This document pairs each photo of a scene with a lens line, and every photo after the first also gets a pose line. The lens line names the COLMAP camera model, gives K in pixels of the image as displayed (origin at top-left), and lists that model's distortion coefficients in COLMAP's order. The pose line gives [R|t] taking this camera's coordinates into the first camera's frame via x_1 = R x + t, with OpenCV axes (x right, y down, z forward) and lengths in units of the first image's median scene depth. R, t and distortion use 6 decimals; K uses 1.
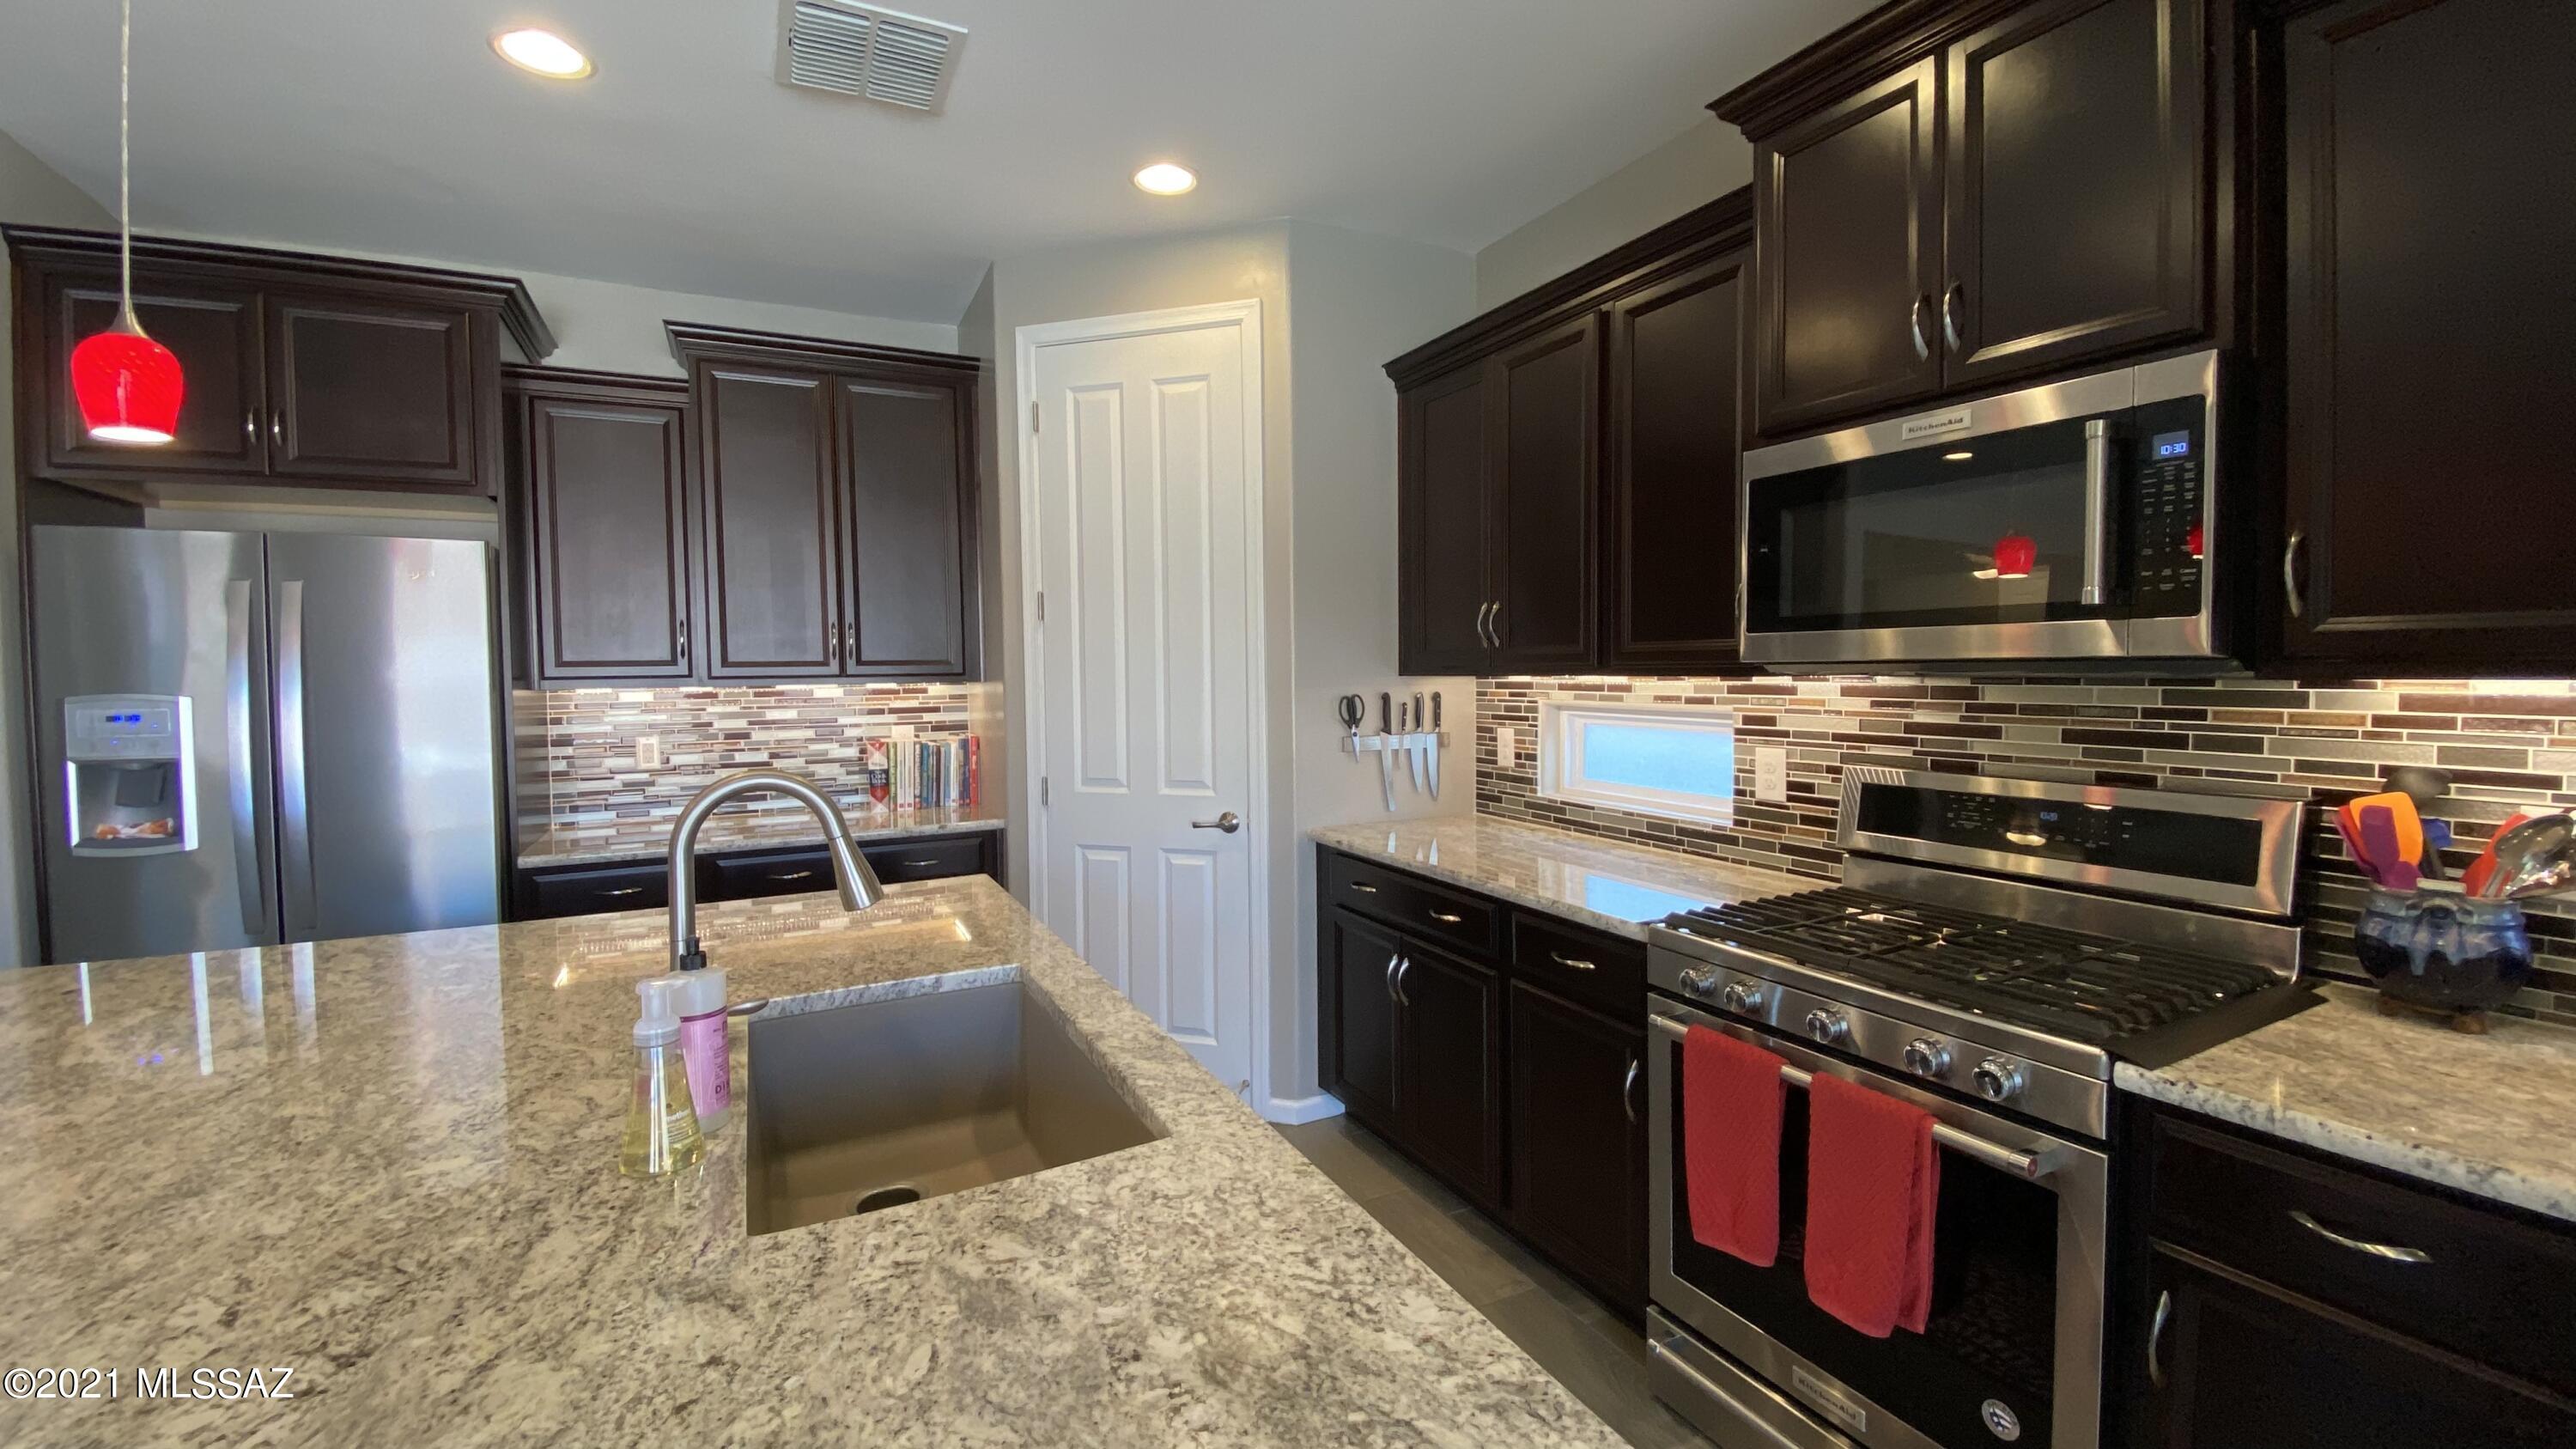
lens RADIAL K [[1051.2, 0, 1295.6], [0, 1051.2, 704.2], [0, 0, 1]] dist [0.075461, -0.056515]
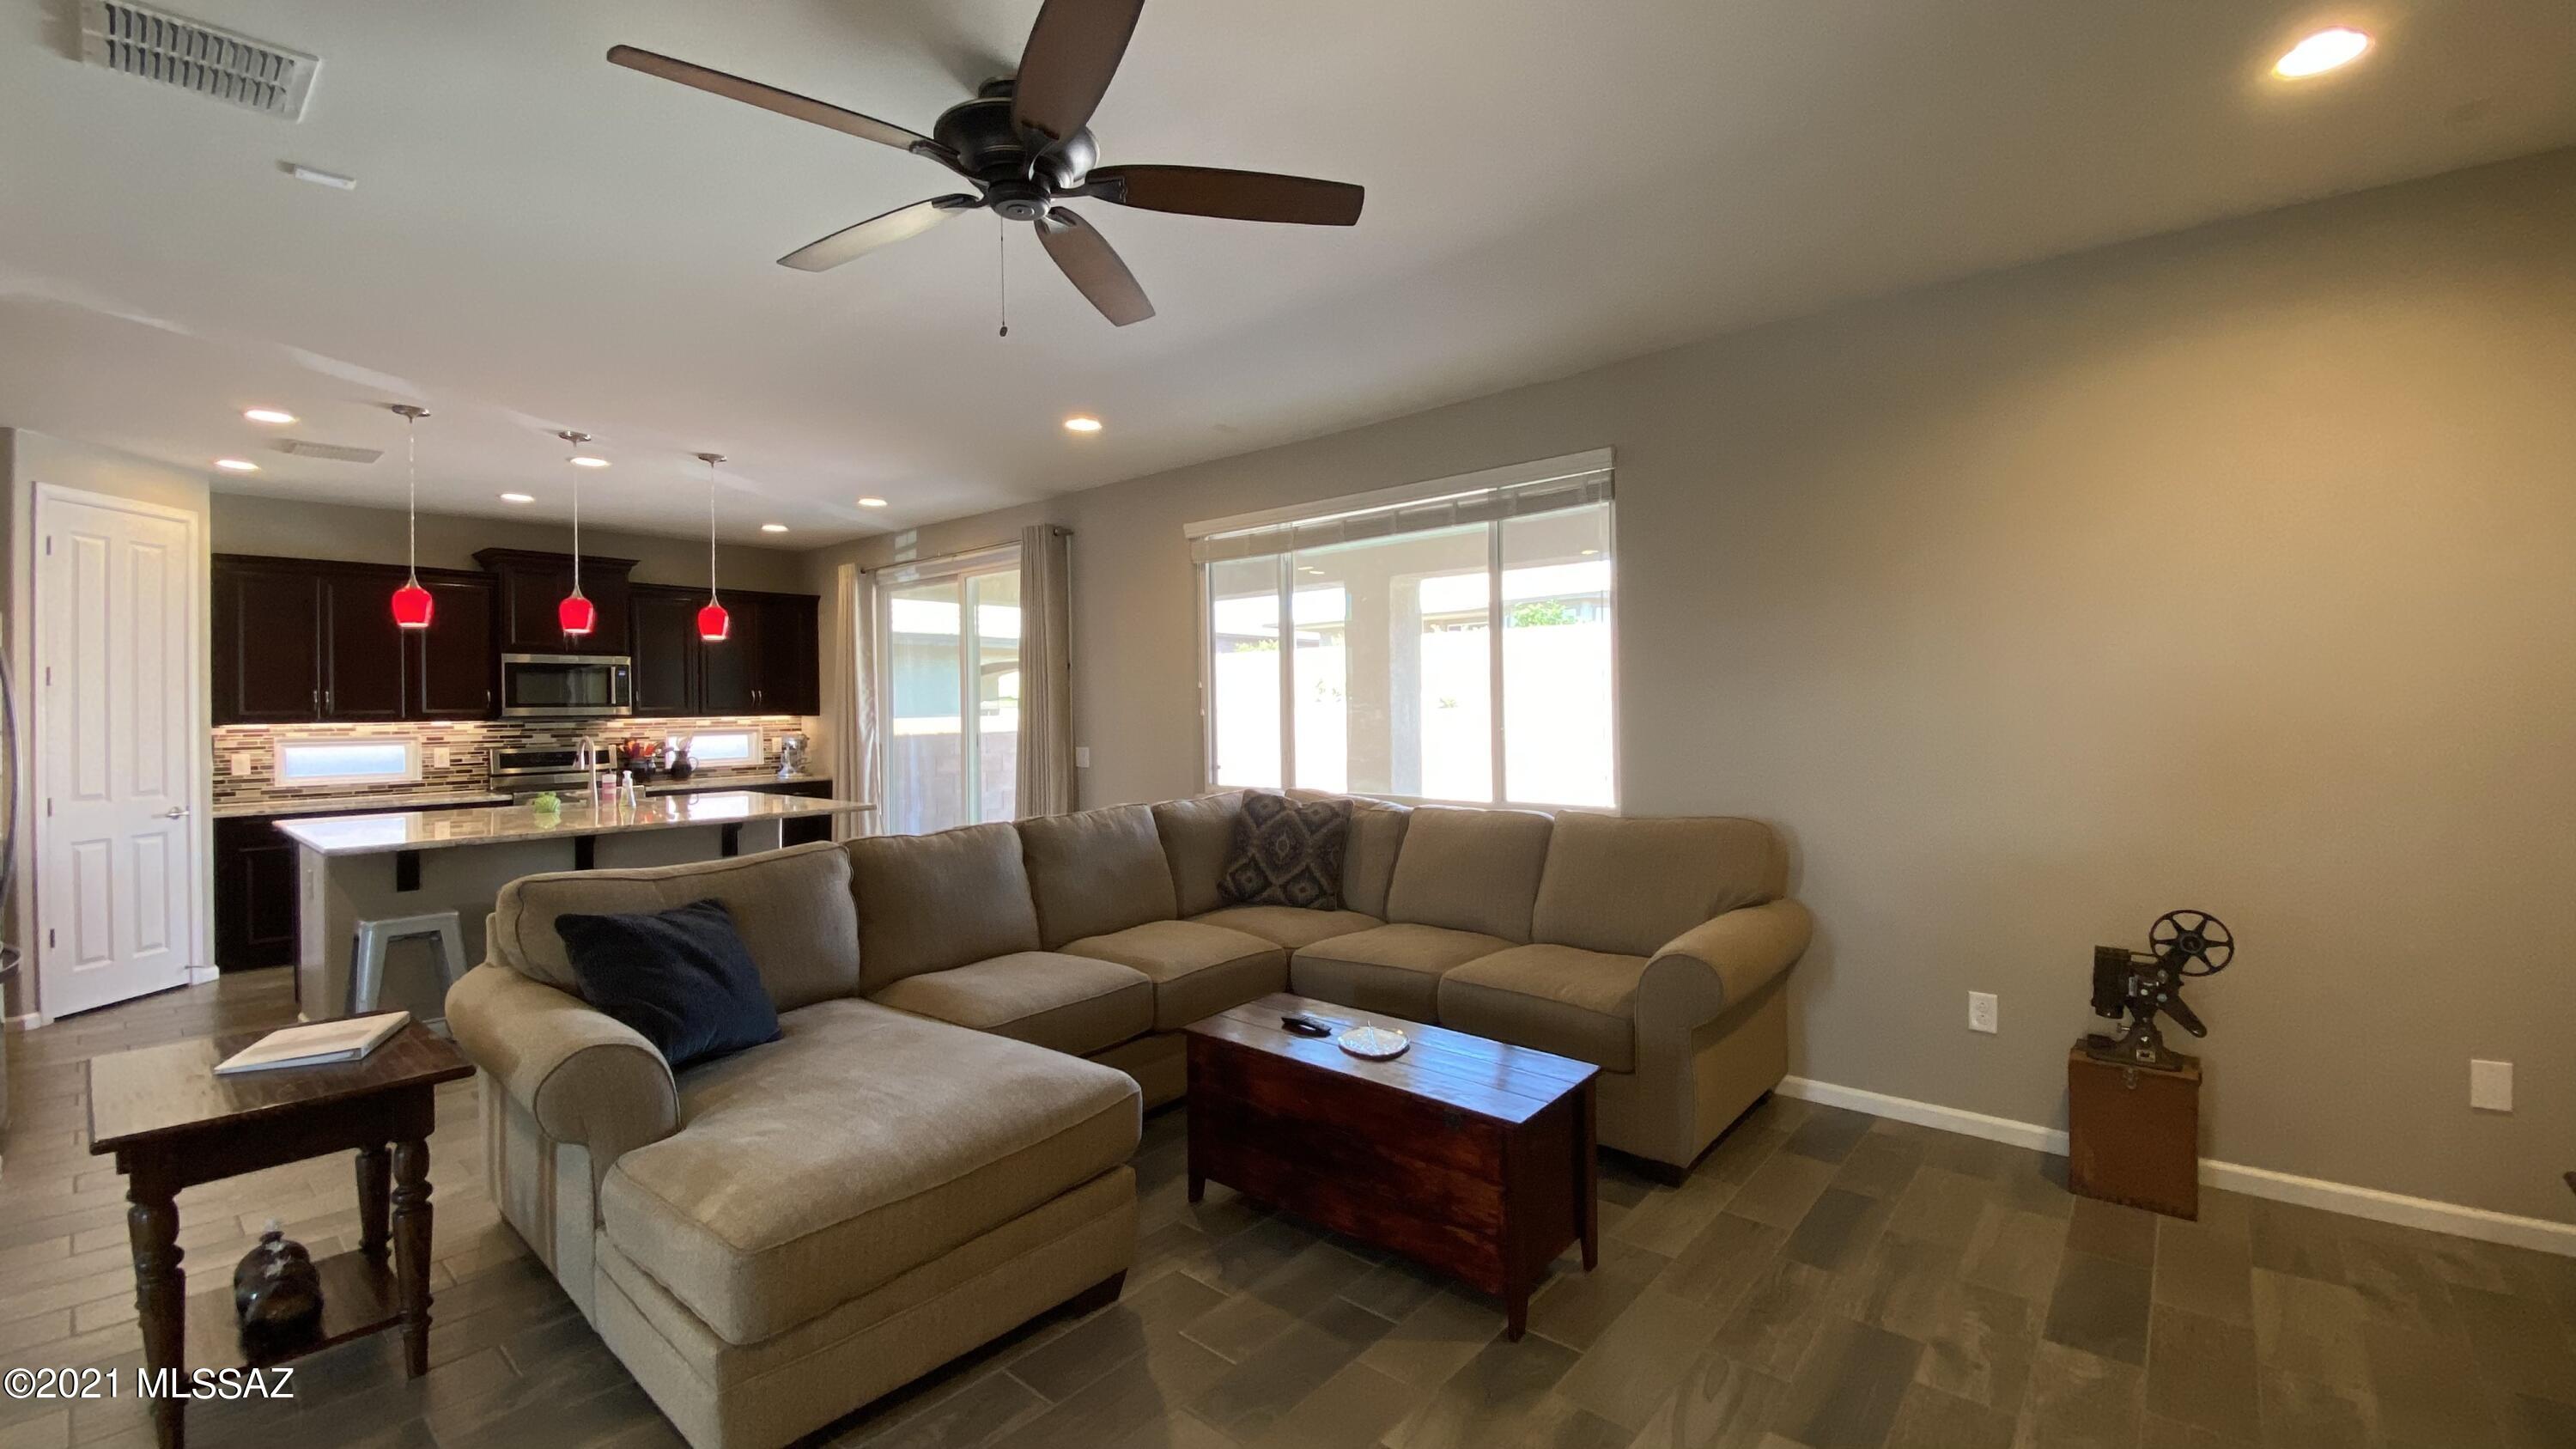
lens RADIAL K [[1038.5, 0, 1290.7], [0, 1038.5, 706.2], [0, 0, 1]] dist [0.030941, -0.022525]
pose [[-0.380345, 0.015731, 0.924711, -2.290770], [0.050445, 0.998720, 0.003759, 0.025670], [-0.923468, 0.048077, -0.380652, -0.004702]]
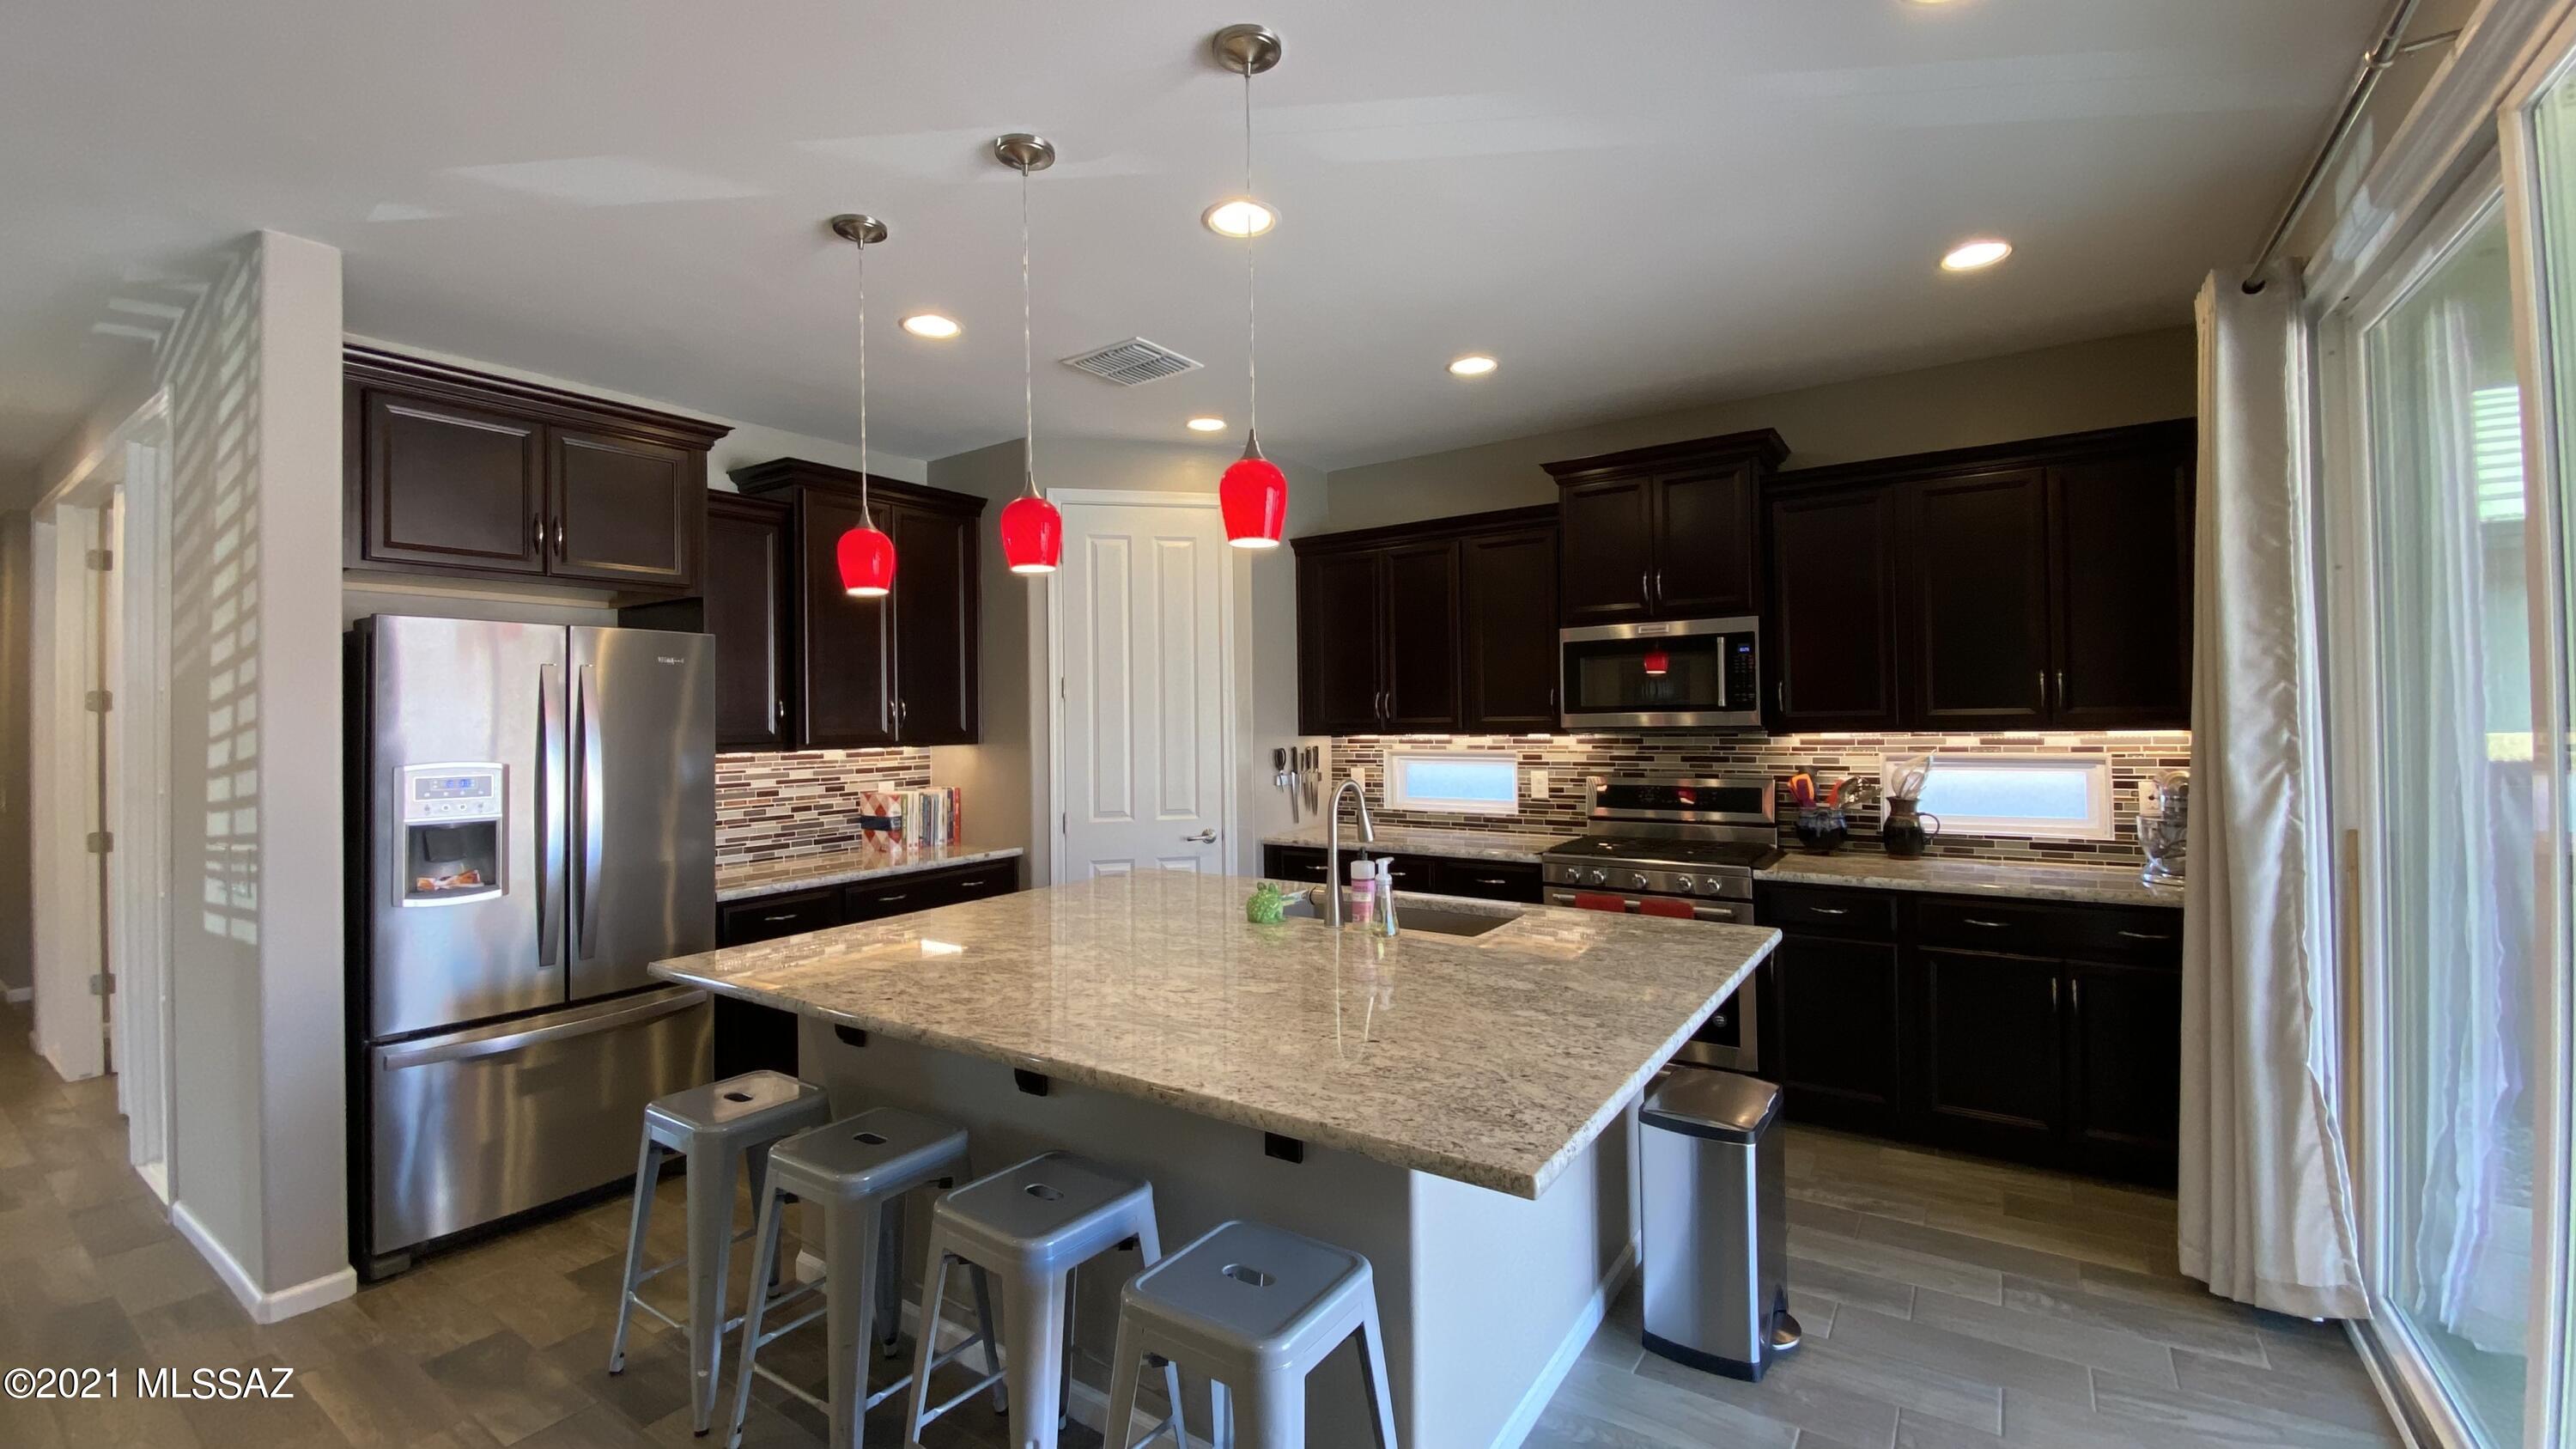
lens RADIAL K [[1051.2, 0, 1295.6], [0, 1051.2, 704.2], [0, 0, 1]] dist [0.075461, -0.056515]
pose [[0.871383, 0.005600, 0.490571, -0.694048], [0.022741, 0.998399, -0.051790, 0.006876], [-0.490076, 0.056285, 0.869861, -0.362146]]
